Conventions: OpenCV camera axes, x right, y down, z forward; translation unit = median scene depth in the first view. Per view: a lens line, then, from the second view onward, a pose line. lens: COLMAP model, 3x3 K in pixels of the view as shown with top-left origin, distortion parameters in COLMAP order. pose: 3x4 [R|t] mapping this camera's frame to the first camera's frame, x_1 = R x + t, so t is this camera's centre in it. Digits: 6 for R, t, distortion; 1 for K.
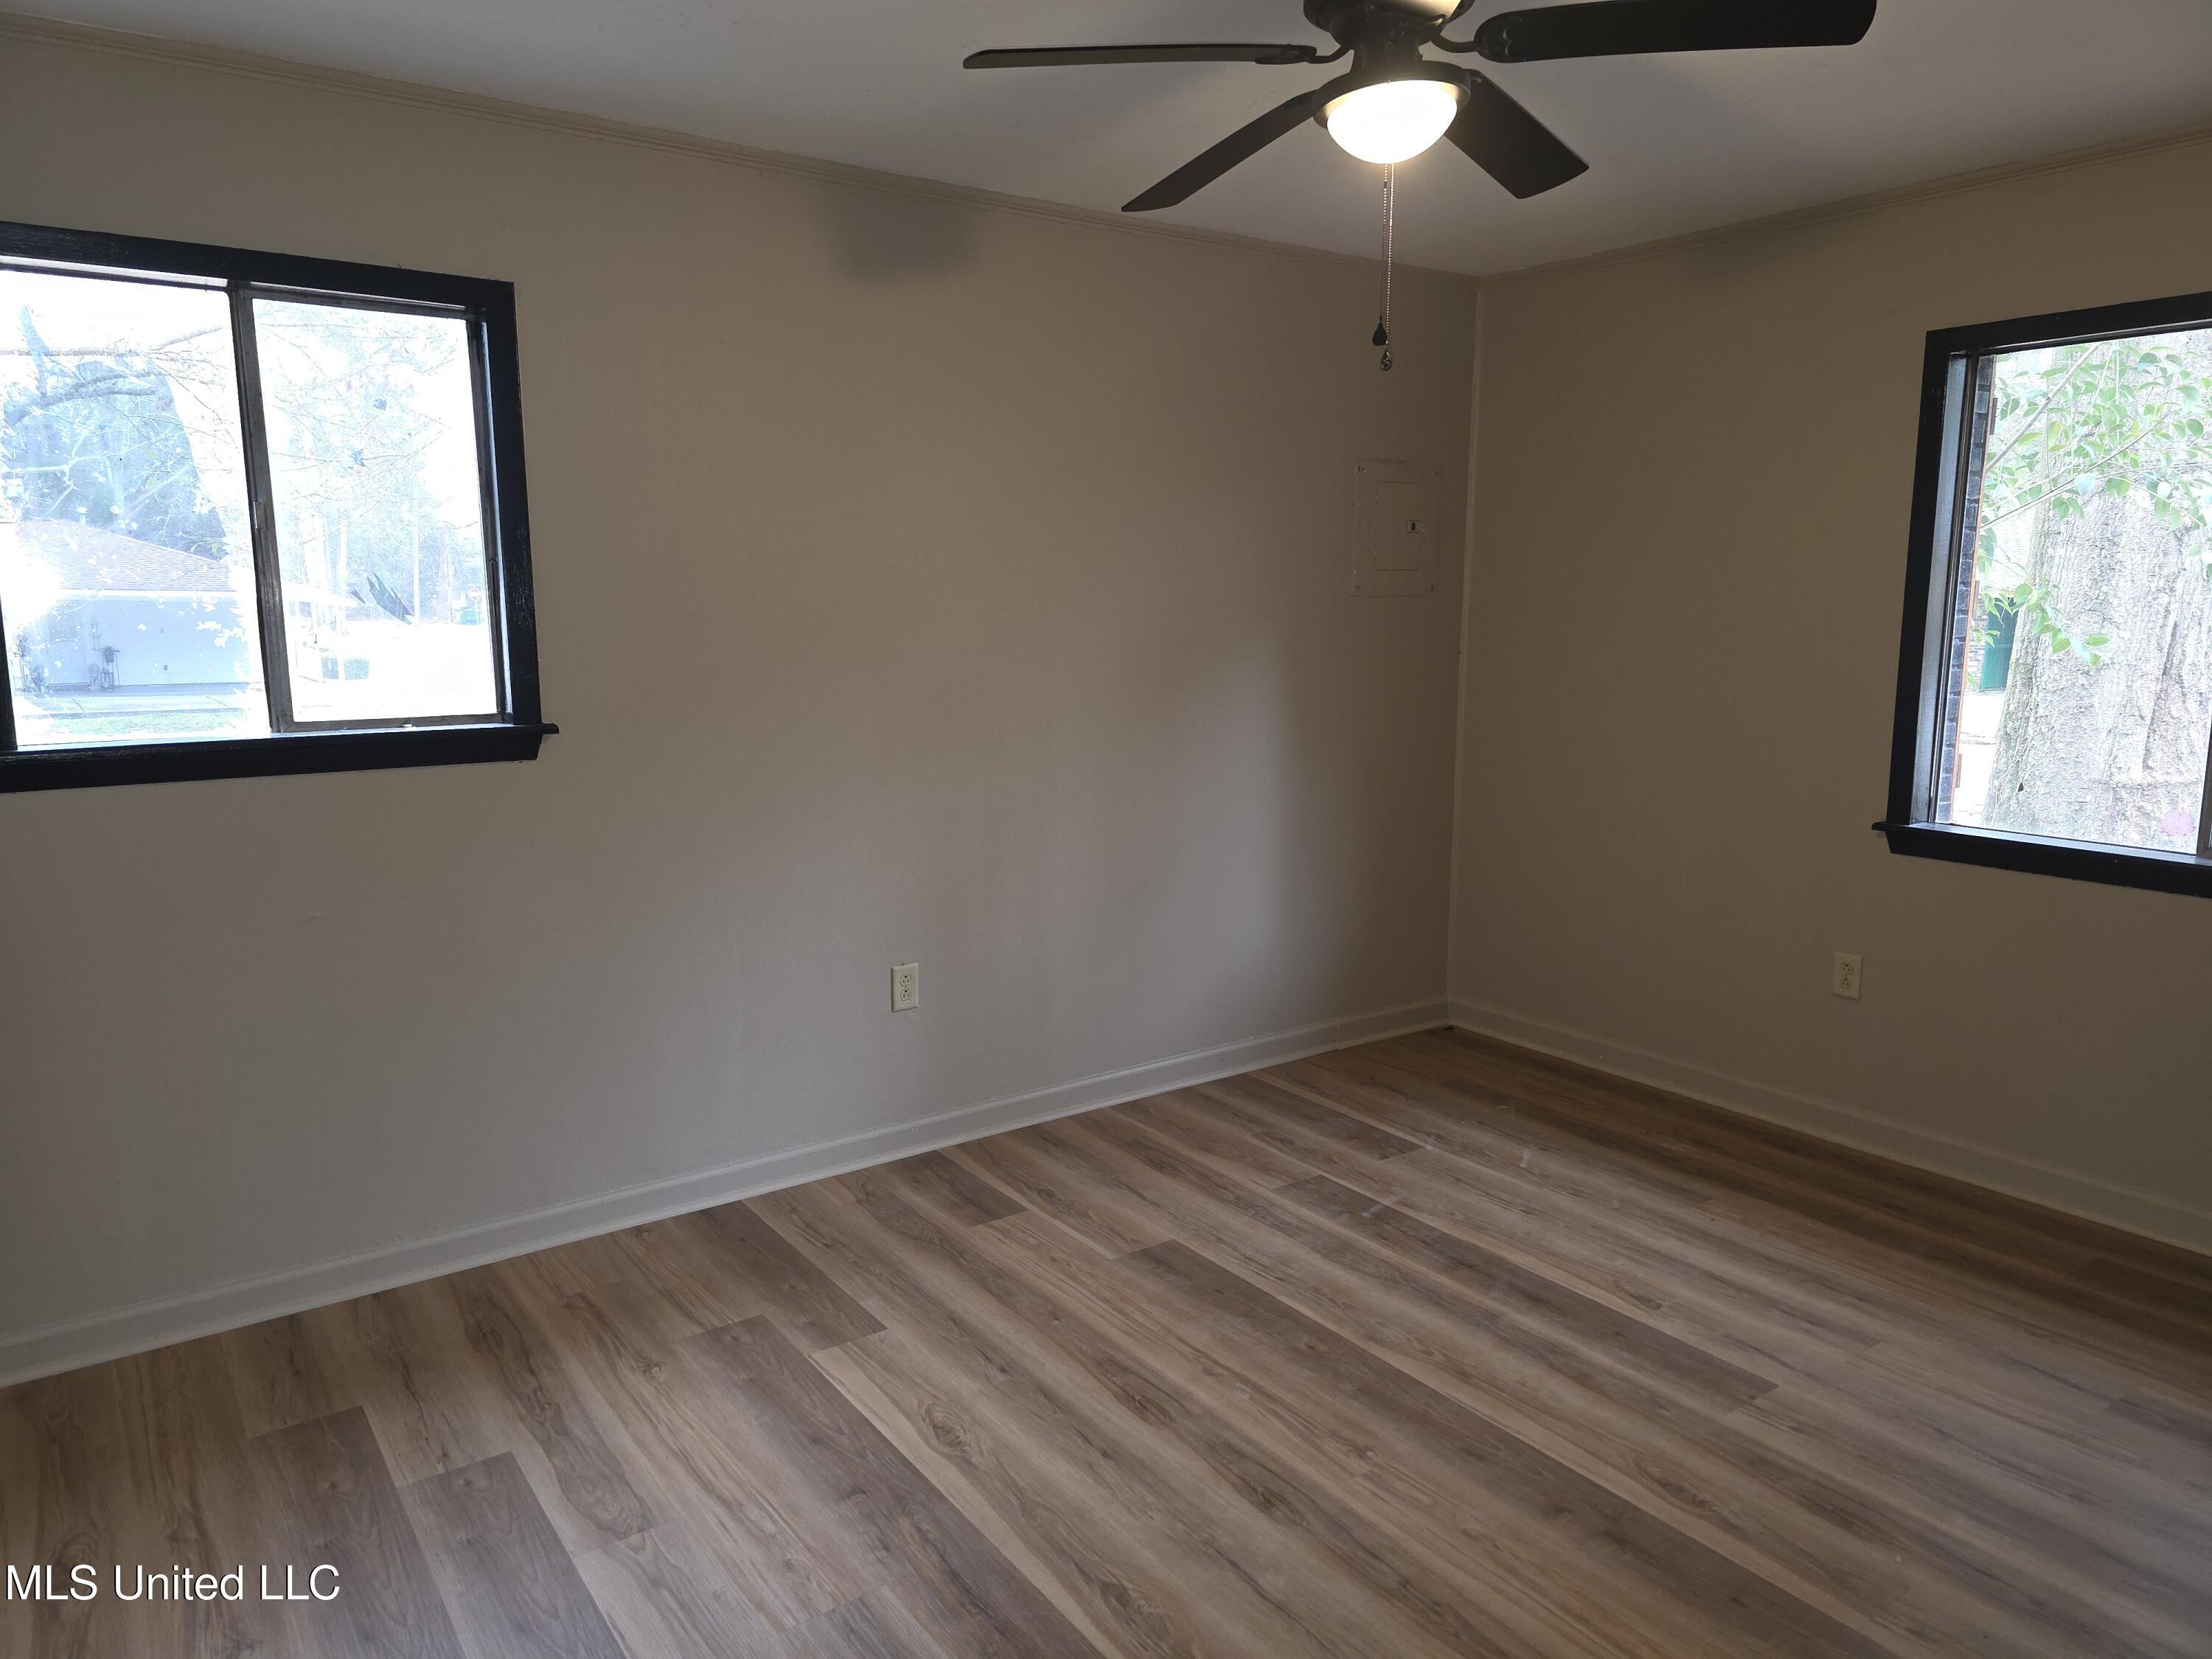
lens RADIAL K [[1458.2, 0, 1106.0], [0, 1458.2, 829.5], [0, 0, 1]] dist [0.008632, 0.002221]
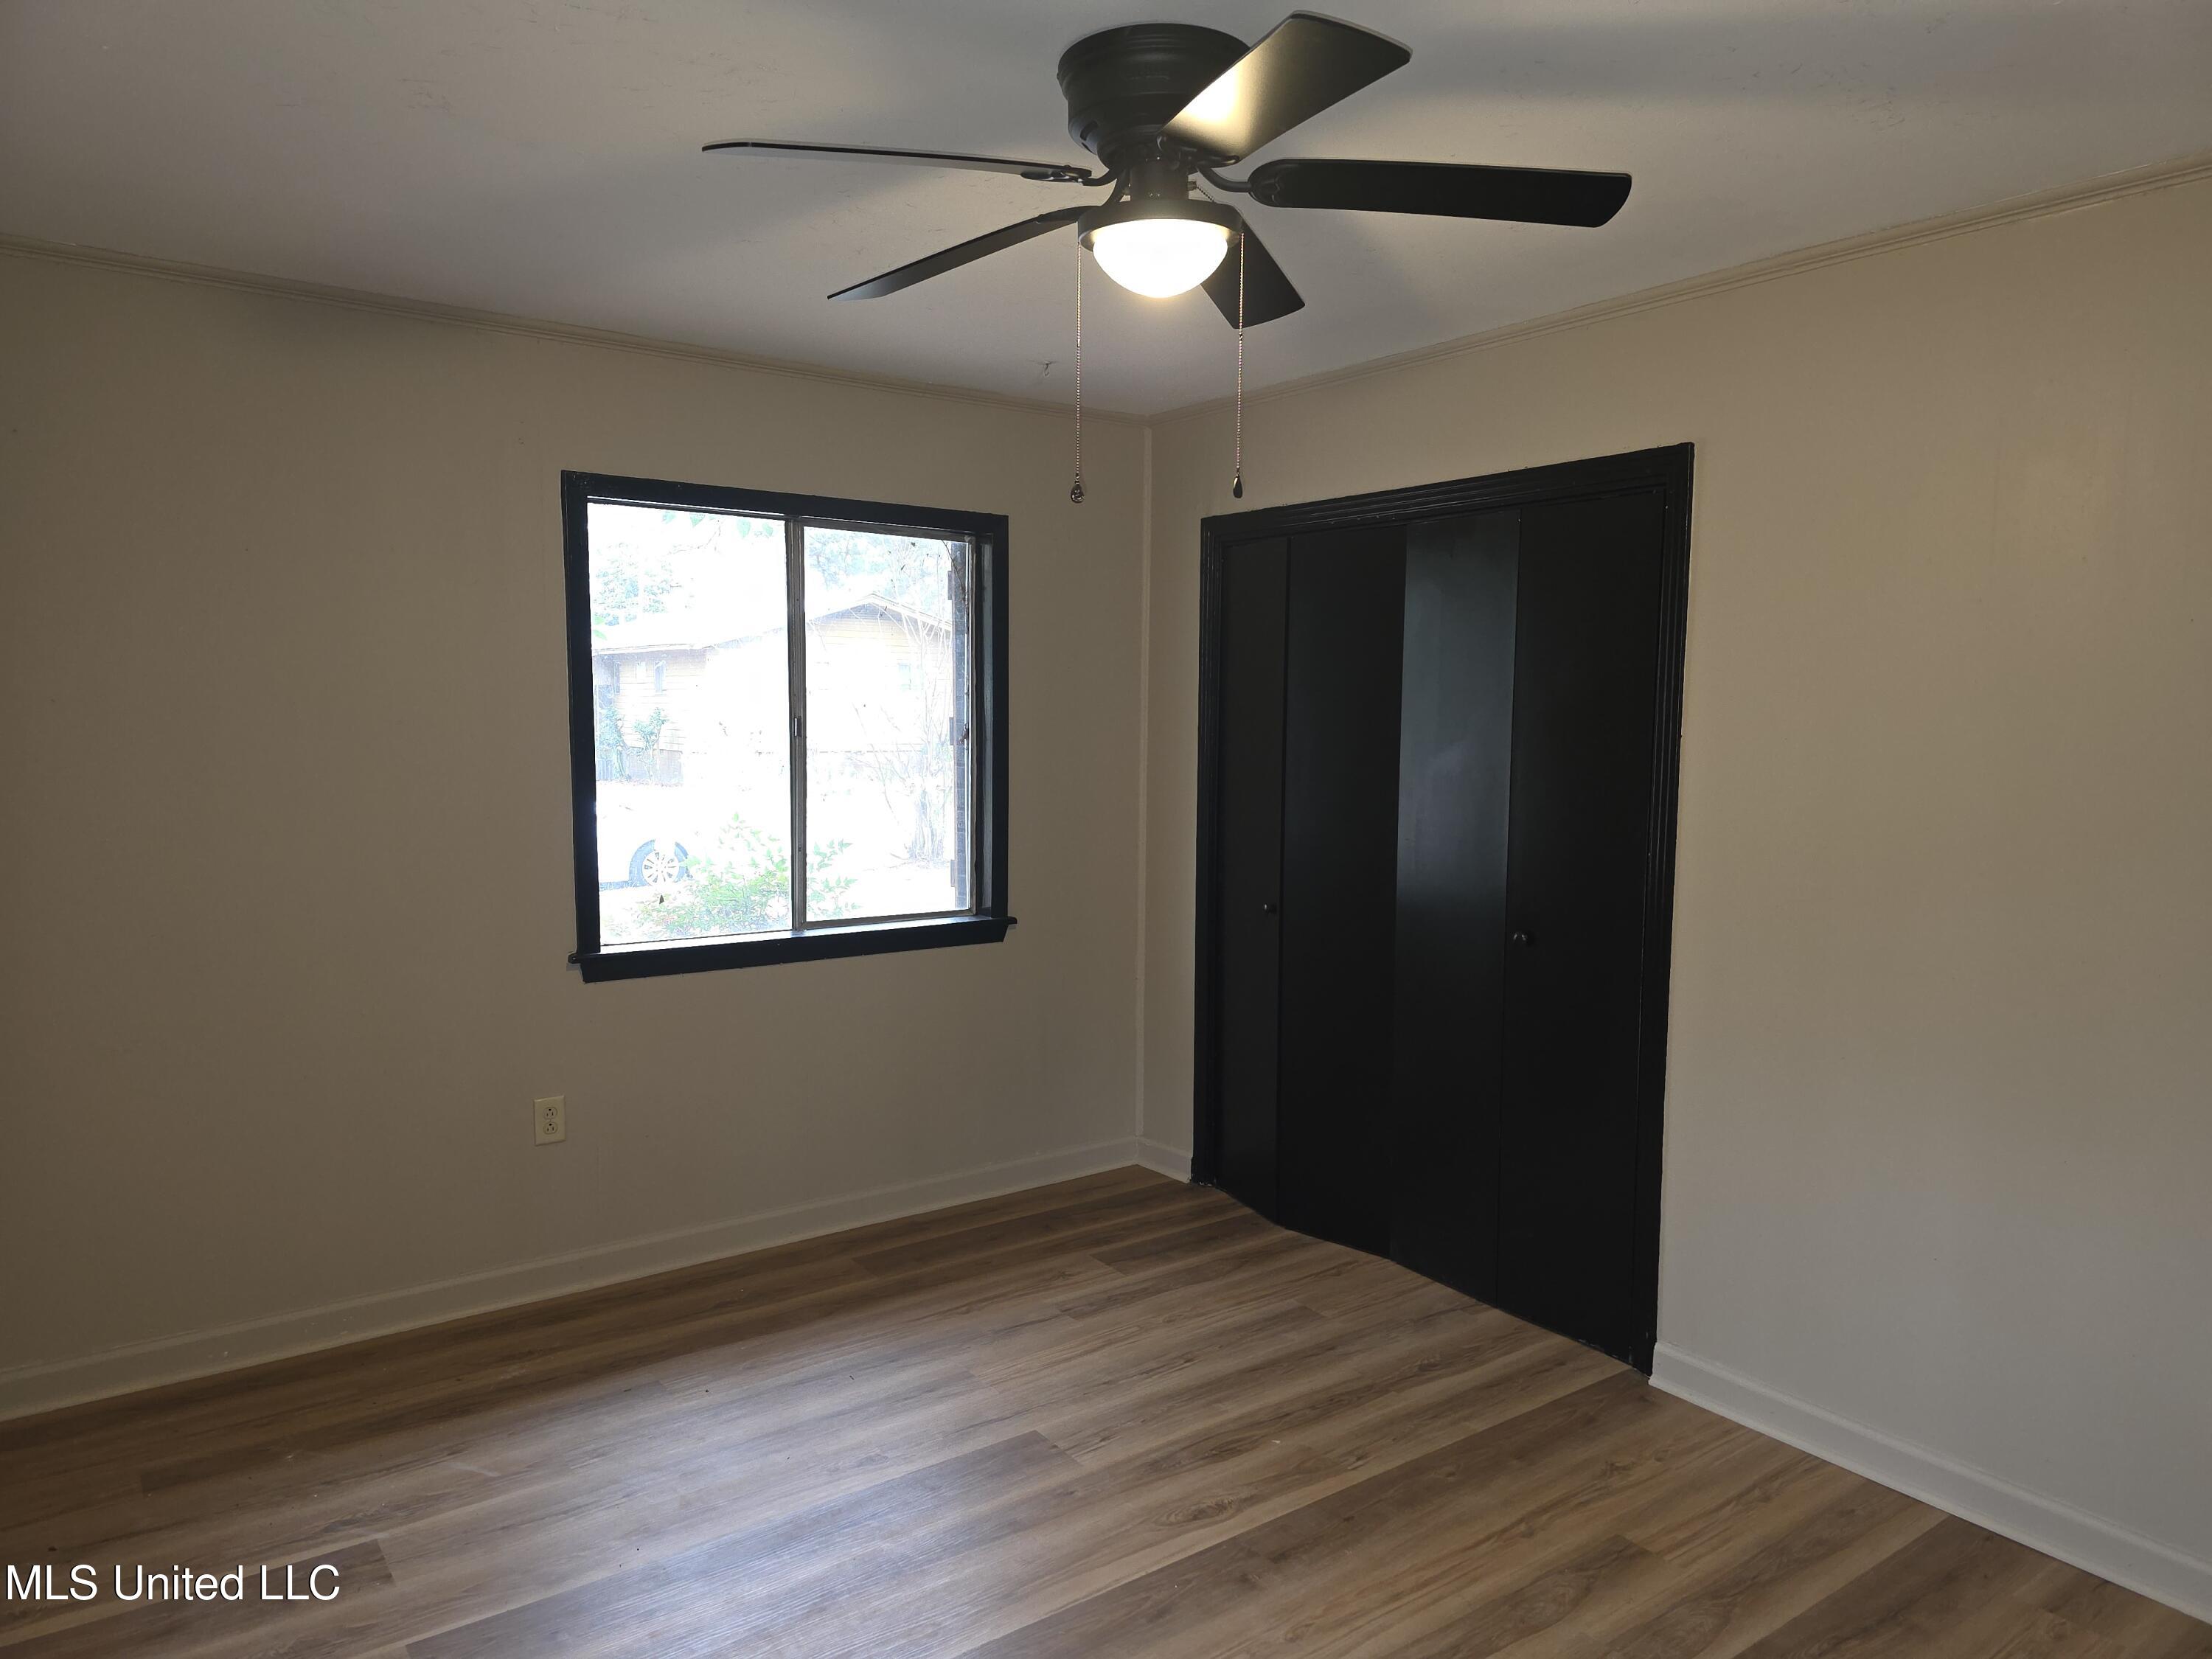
lens RADIAL K [[1468.2, 0, 1104.6], [0, 1468.2, 807.5], [0, 0, 1]] dist [0.053297, -0.002093]
pose [[0.001725, -0.073627, 0.997284, -0.550488], [0.147090, 0.986457, 0.072573, -0.146253], [-0.989122, 0.146566, 0.012531, 0.725530]]
